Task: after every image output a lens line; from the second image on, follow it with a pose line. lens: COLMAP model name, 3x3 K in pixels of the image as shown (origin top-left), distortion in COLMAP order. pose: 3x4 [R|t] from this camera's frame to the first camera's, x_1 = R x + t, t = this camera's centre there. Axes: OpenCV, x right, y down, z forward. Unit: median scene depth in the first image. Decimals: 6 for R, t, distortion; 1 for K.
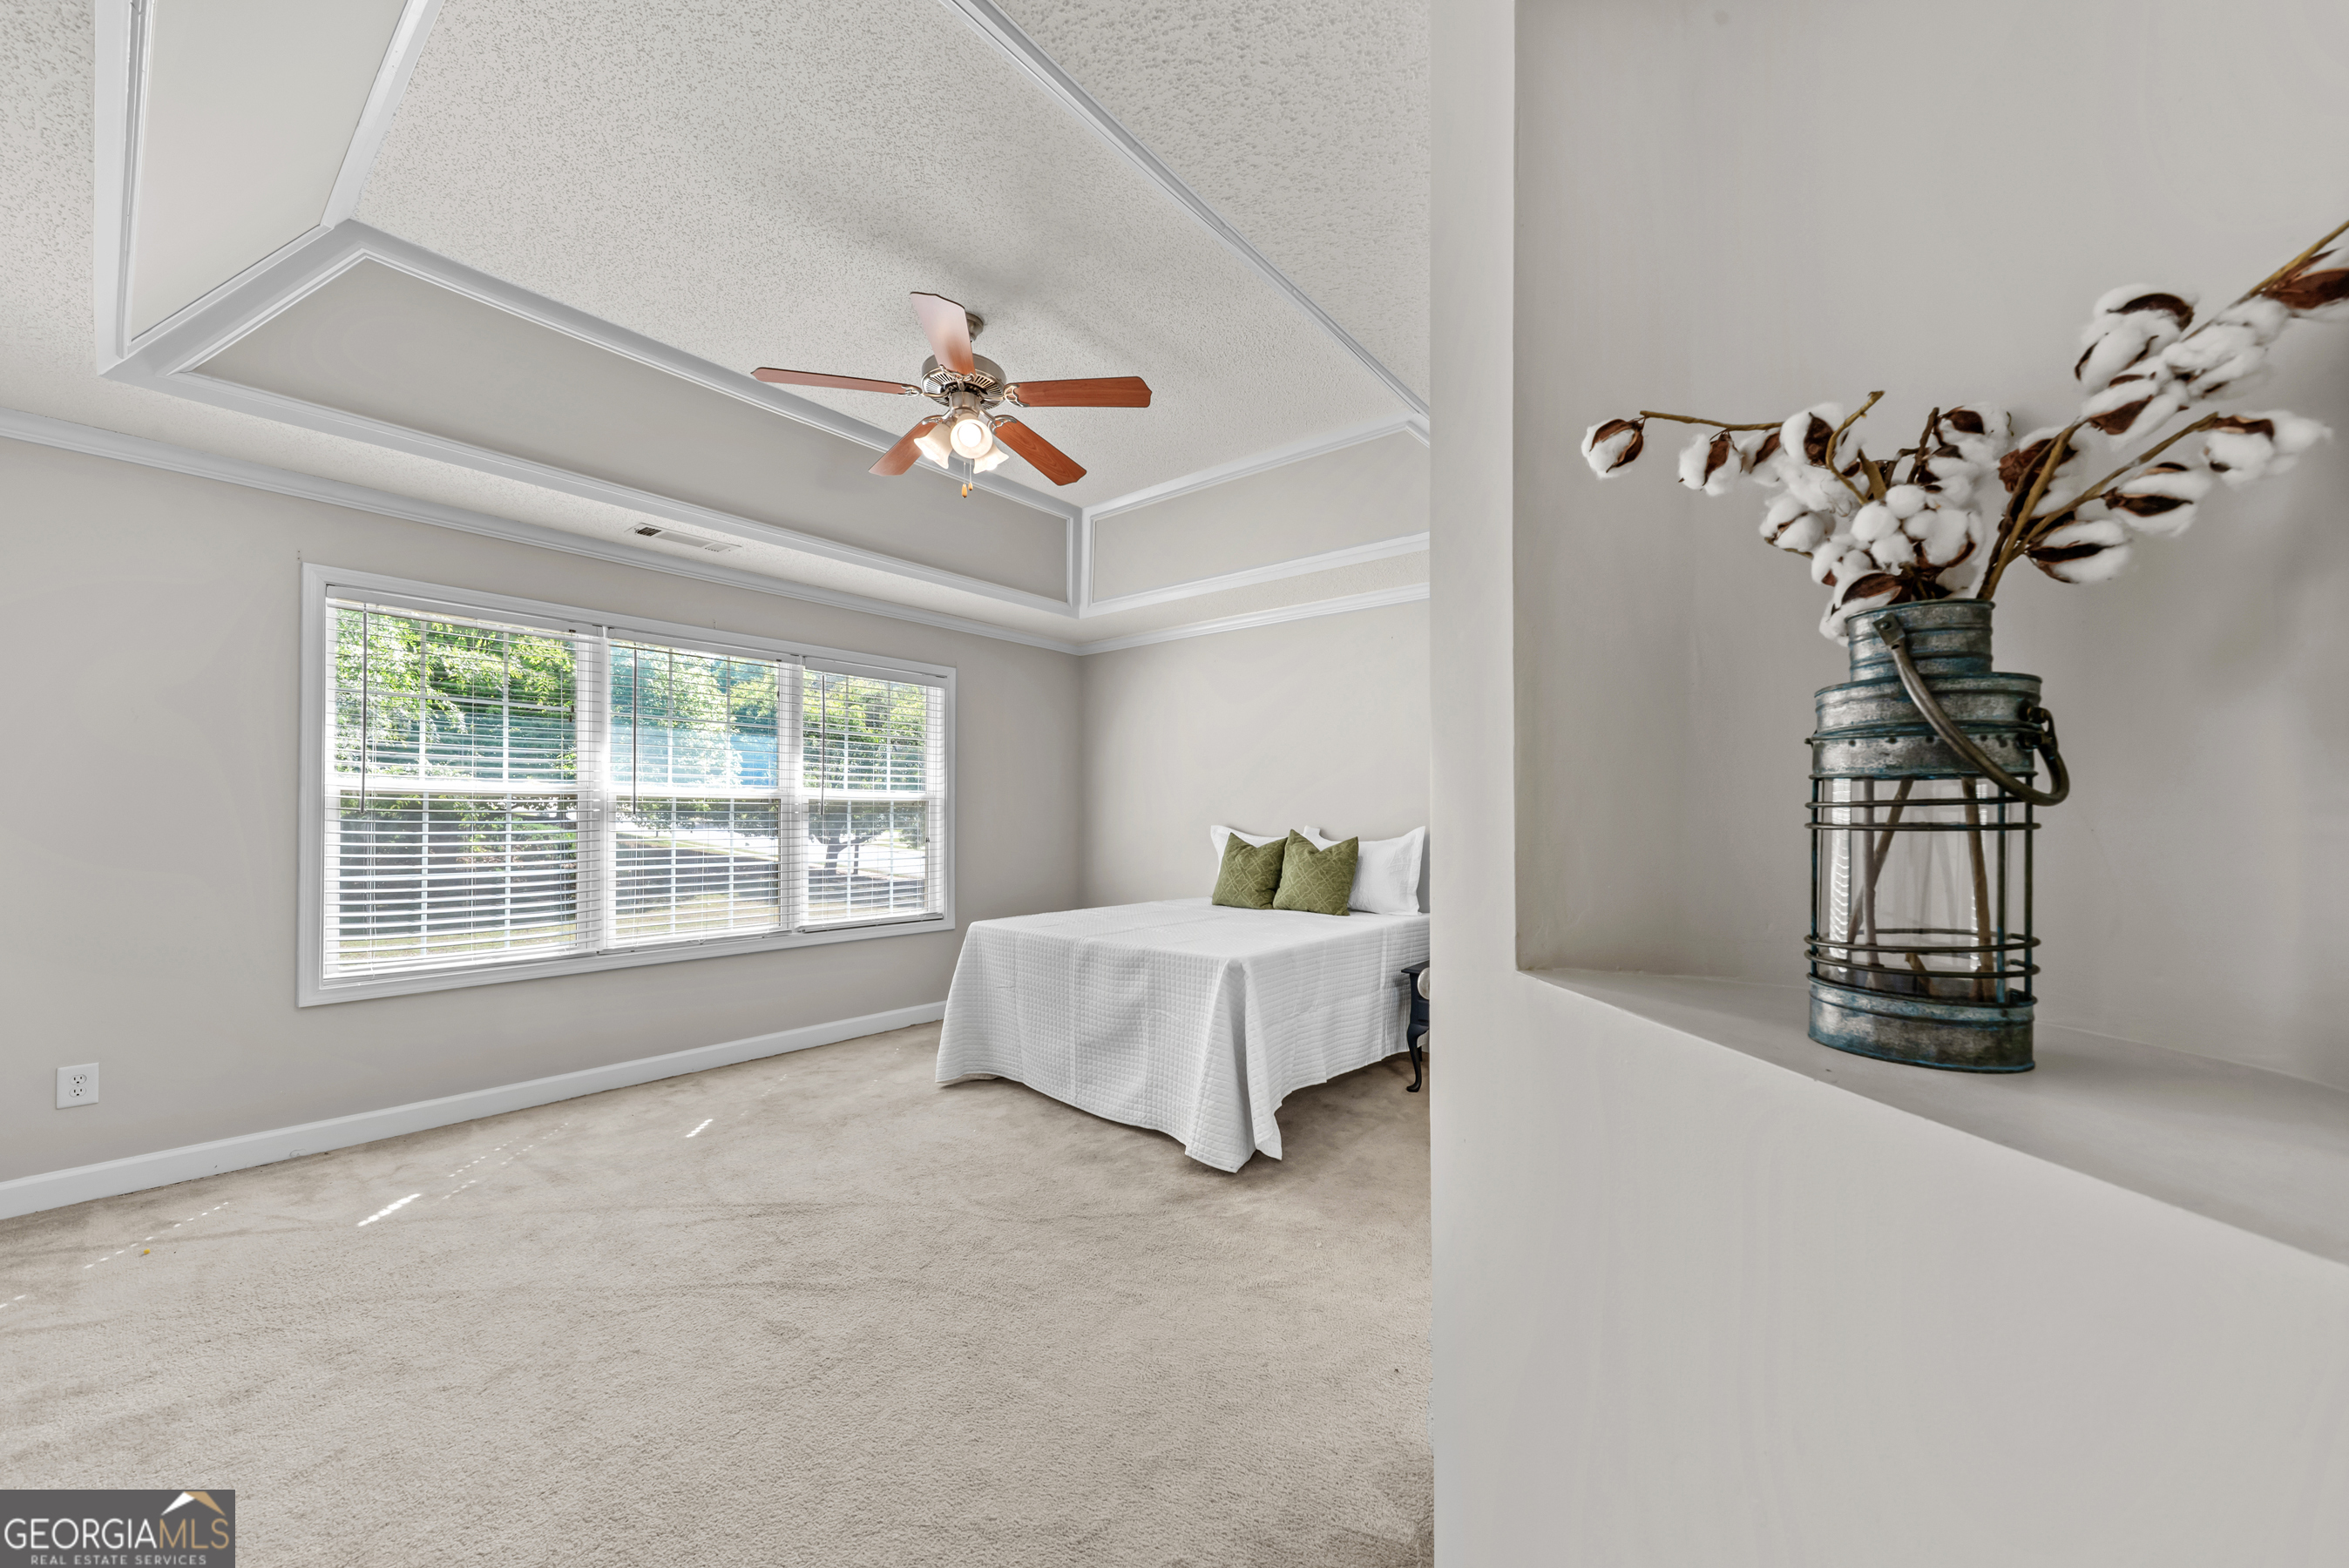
lens RADIAL K [[907.7, 0, 1165.5], [0, 907.7, 802.9], [0, 0, 1]] dist [0.008736, 0.000000]
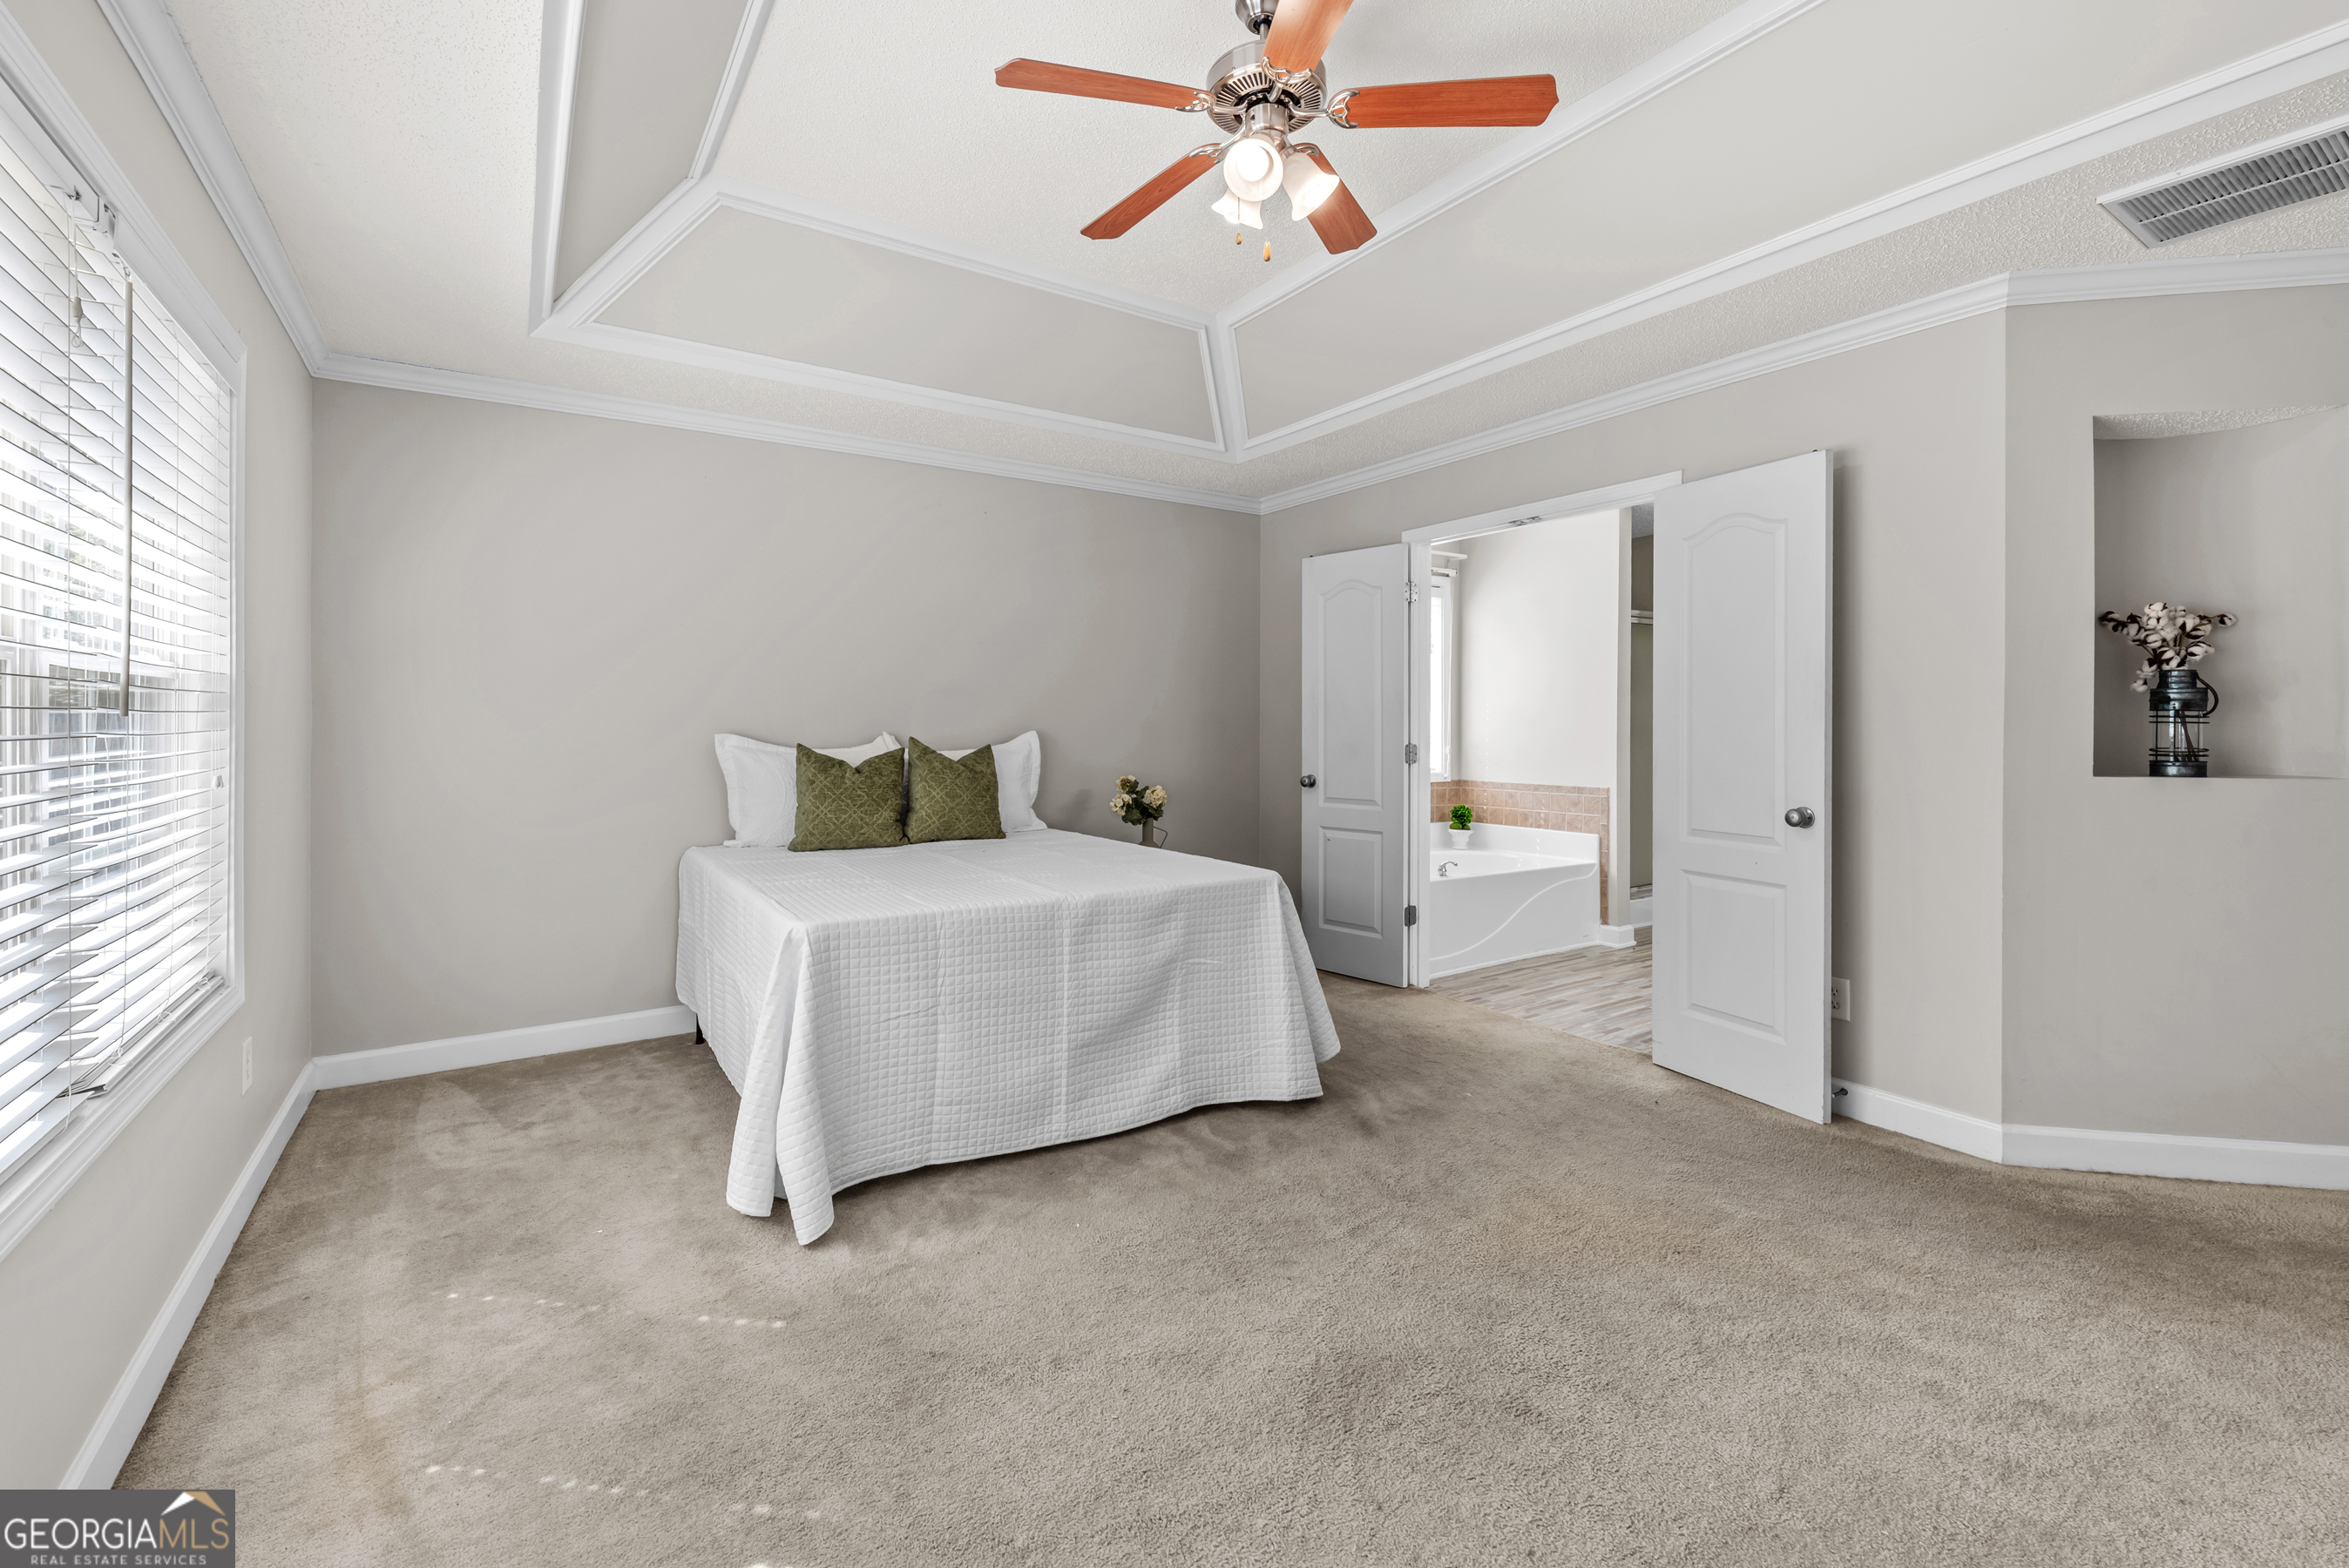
lens RADIAL K [[988.5, 0, 1261.7], [0, 988.5, 713.5], [0, 0, 1]] dist [0.000204, -0.000683]
pose [[0.246723, 0.007278, 0.969059, -0.724654], [-0.012712, 0.999910, -0.004273, 0.011002], [-0.969003, -0.011264, 0.246793, 0.622566]]
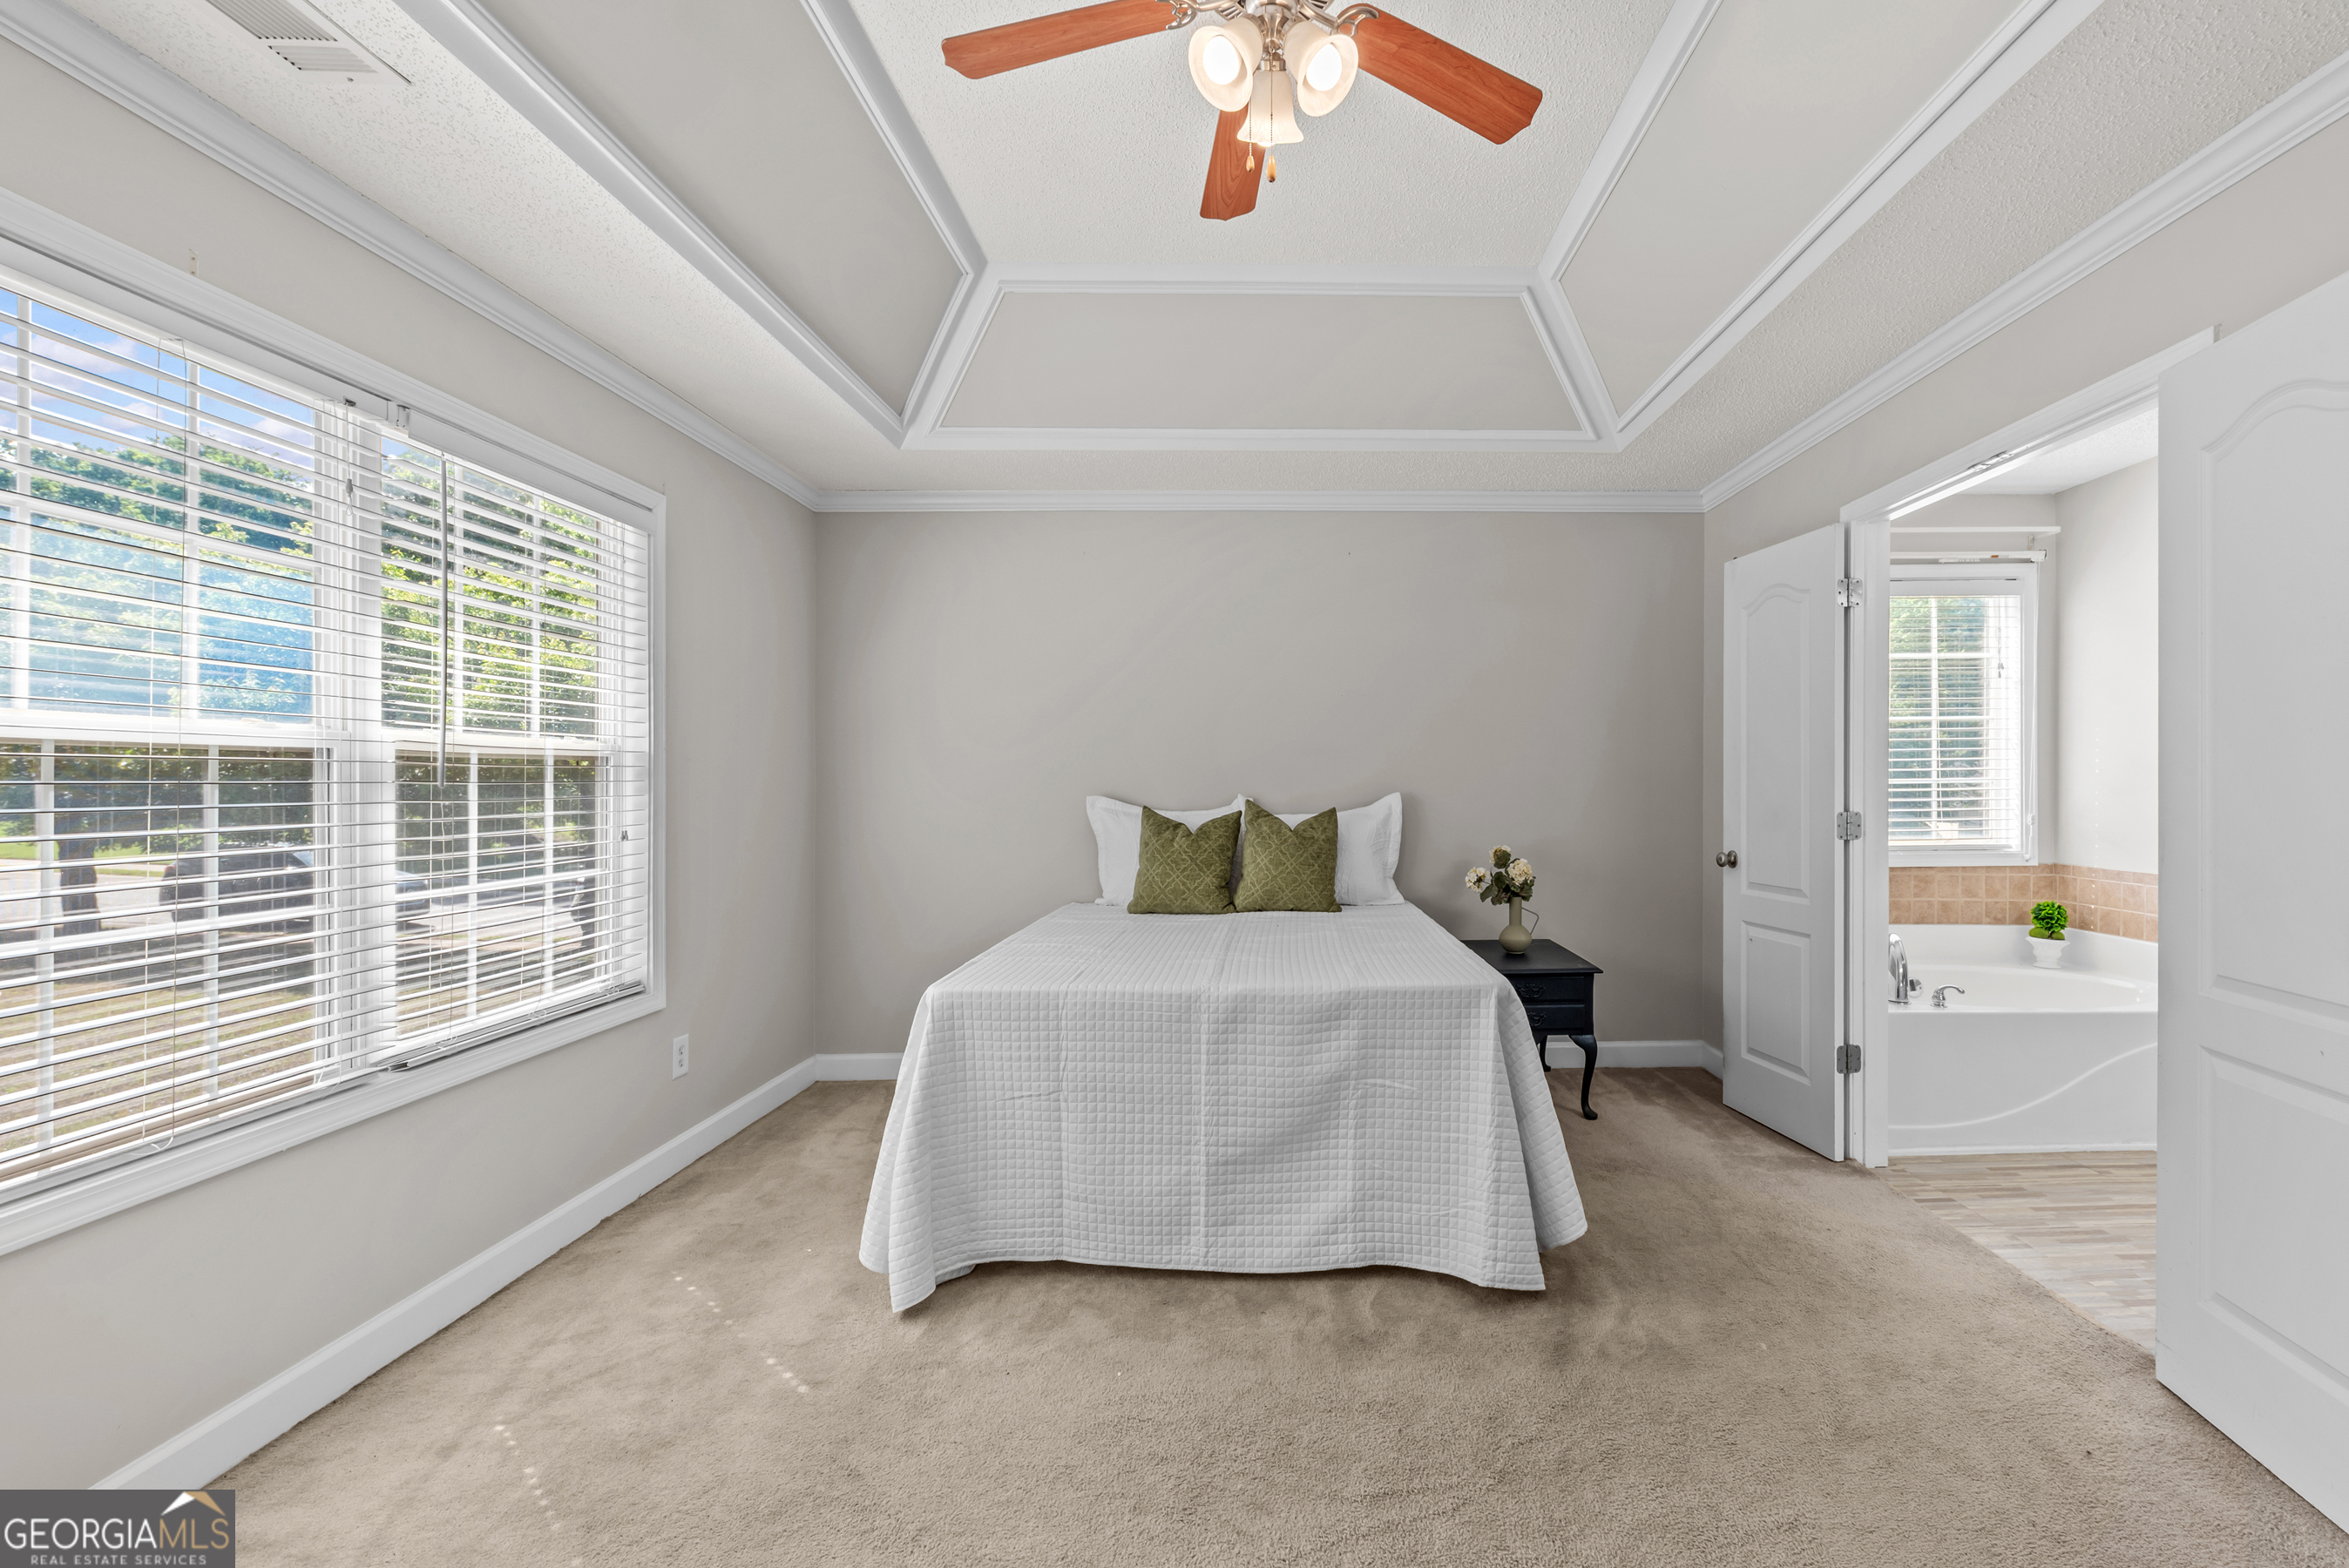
lens RADIAL K [[1063.1, 0, 1356.1], [0, 1063.1, 770.4], [0, 0, 1]] dist [0.007381, -0.000765]
pose [[0.735754, -0.000610, 0.677249, -0.455283], [-0.000518, 0.999999, 0.001463, 0.005504], [-0.677249, -0.001427, 0.735753, 0.385662]]
